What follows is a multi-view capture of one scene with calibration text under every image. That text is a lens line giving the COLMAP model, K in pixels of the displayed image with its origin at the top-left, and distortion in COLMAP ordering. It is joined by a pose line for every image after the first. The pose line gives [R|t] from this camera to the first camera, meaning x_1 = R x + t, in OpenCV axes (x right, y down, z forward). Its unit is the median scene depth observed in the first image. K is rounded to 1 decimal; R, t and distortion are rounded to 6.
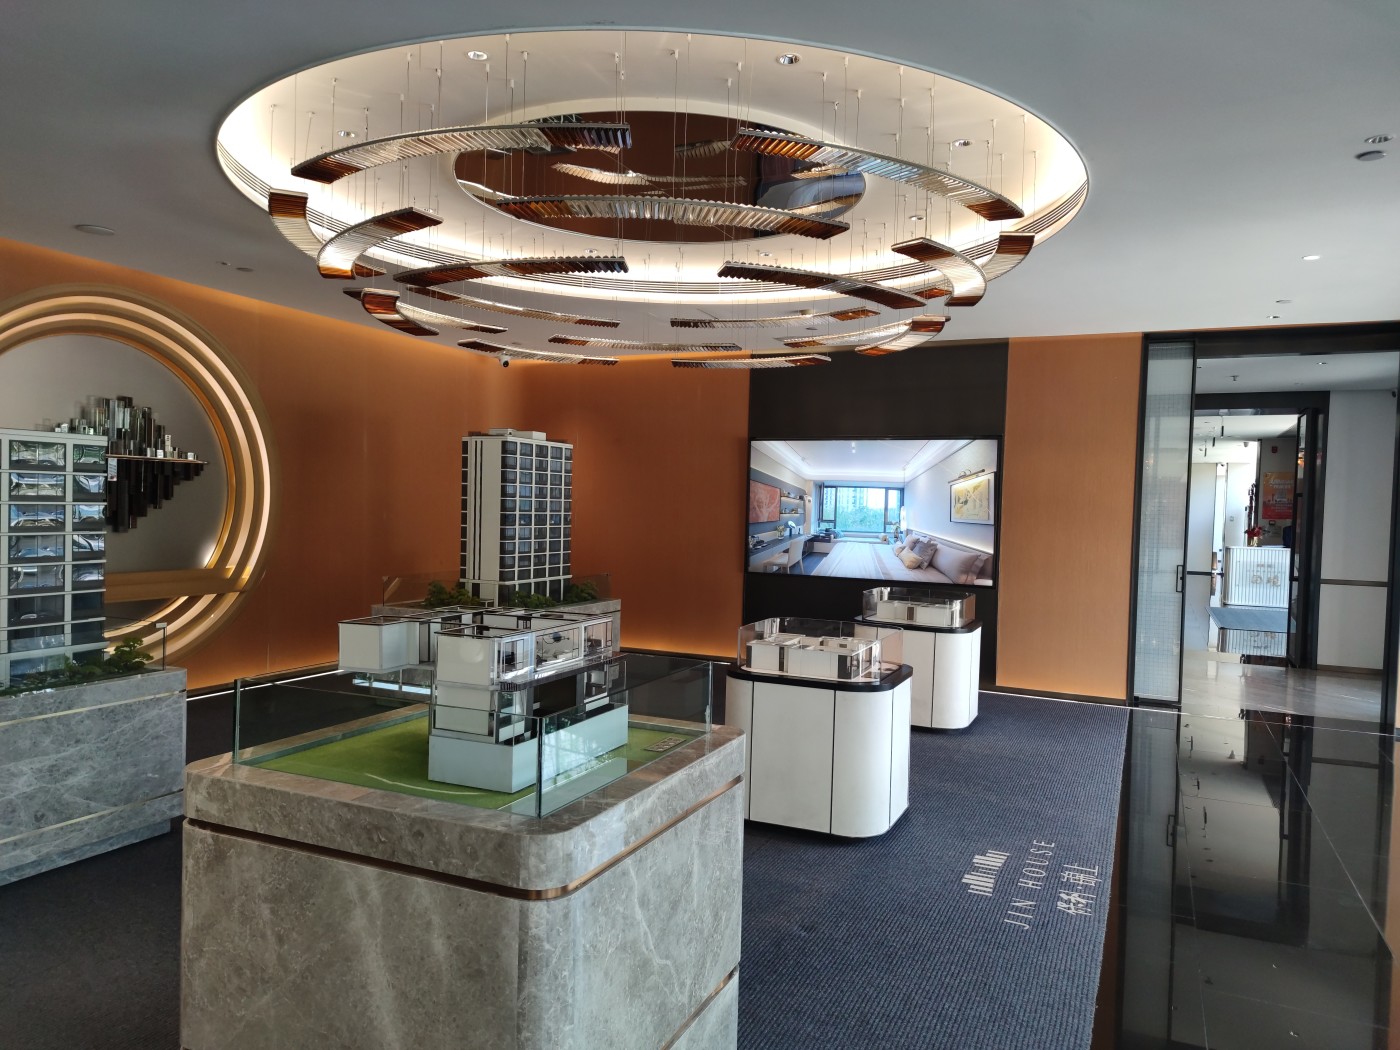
lens RADIAL K [[887.7, 0, 700.0], [0, 887.7, 525.0], [0, 0, 1]] dist [-0.000176, -0.031791]
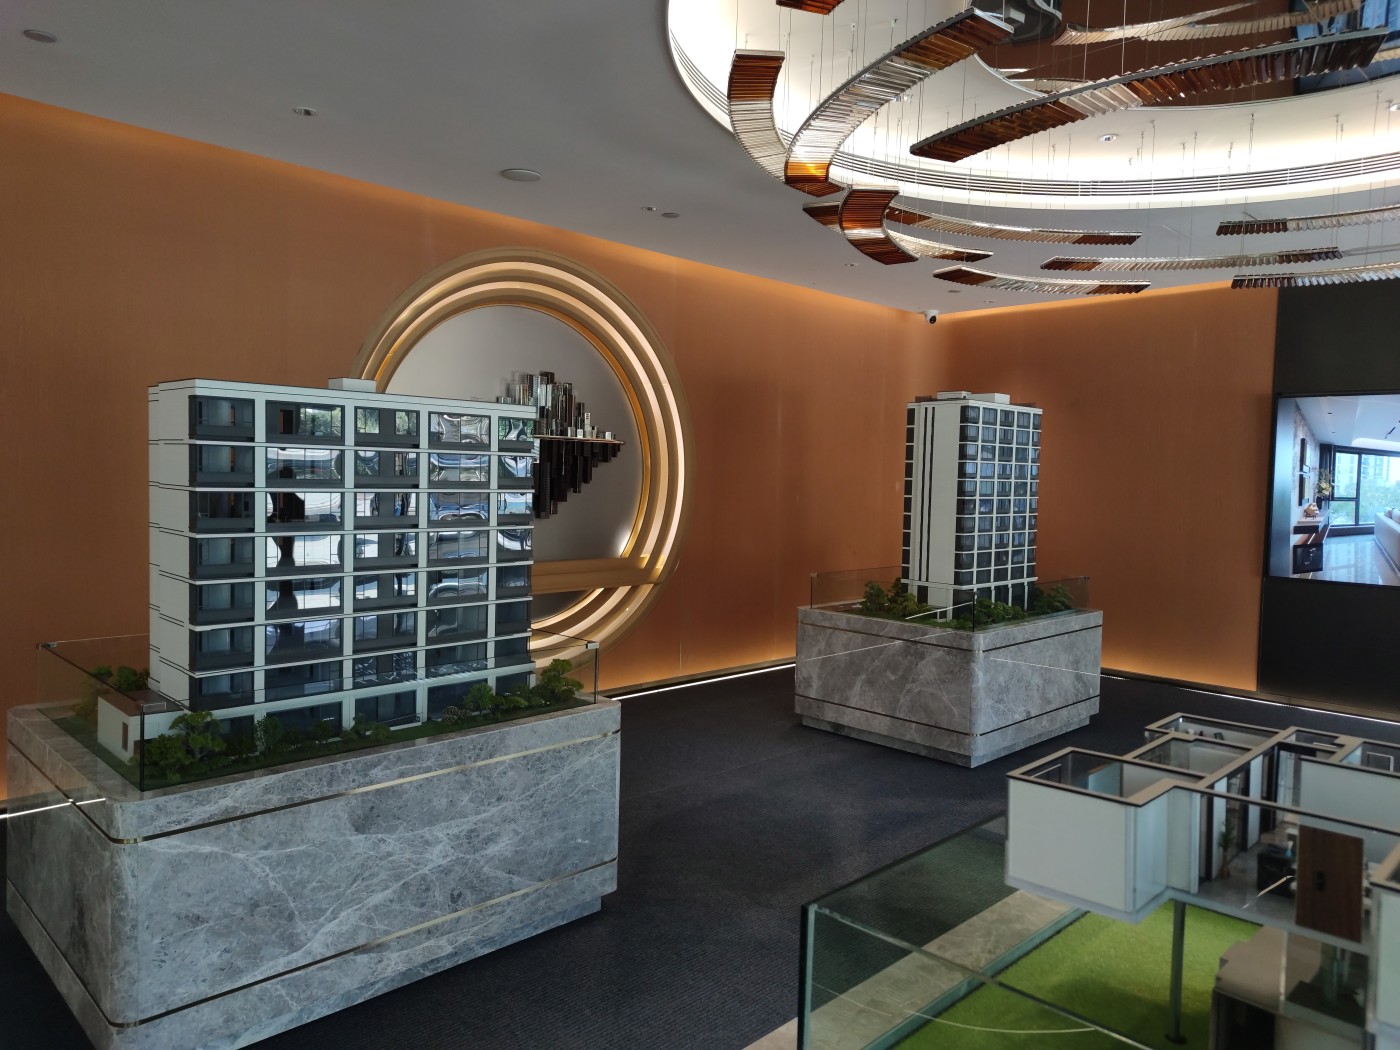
lens RADIAL K [[990.3, 0, 706.7], [0, 990.3, 495.9], [0, 0, 1]] dist [0.038772, -0.306876]
pose [[0.916169, -0.000040, -0.400792, -0.098389], [-0.004842, 0.999926, -0.011168, -0.005904], [0.400763, 0.012173, 0.916101, 0.138944]]
